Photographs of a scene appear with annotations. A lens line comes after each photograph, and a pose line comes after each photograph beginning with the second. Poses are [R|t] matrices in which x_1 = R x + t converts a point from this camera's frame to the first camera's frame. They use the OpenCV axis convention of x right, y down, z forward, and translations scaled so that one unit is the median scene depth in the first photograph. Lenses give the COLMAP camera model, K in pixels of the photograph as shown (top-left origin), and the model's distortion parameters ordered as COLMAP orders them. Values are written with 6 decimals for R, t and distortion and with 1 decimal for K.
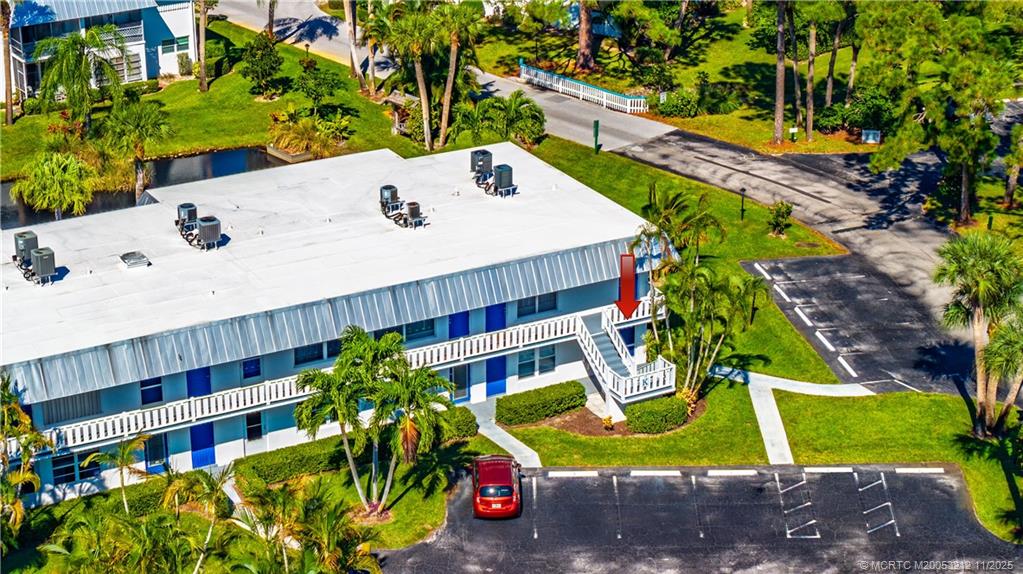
lens RADIAL K [[2204.7, 0, 512.3], [0, 2204.7, 287.0], [0, 0, 1]] dist [0.024515, 0.000000]
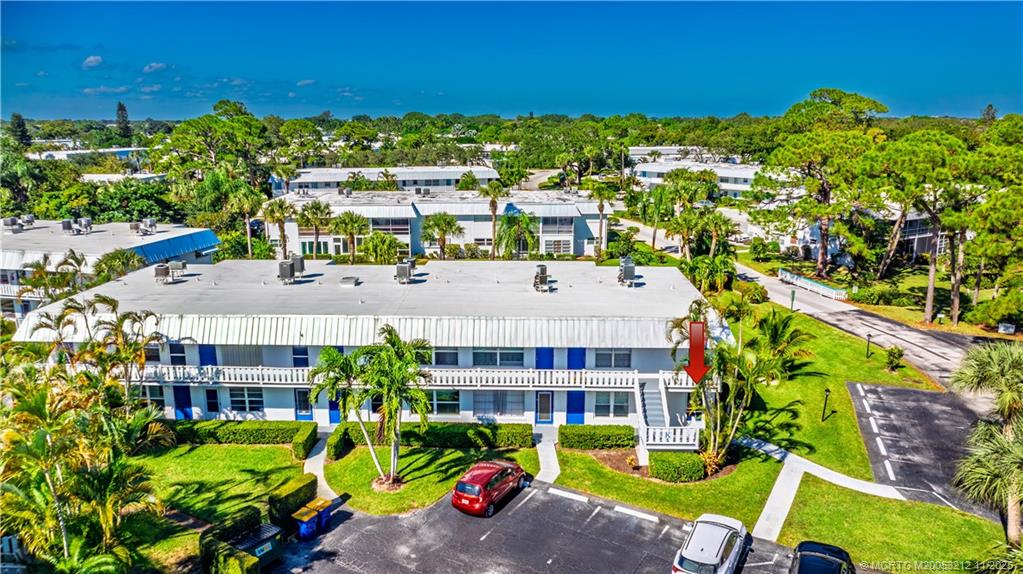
lens RADIAL K [[743.8, 0, 505.3], [0, 743.8, 285.0], [0, 0, 1]] dist [0.005024, -0.000925]
pose [[0.854780, 0.113020, -0.506534, 0.156274], [-0.195429, 0.974255, -0.112407, 0.023963], [0.480789, 0.195074, 0.854861, 0.537514]]
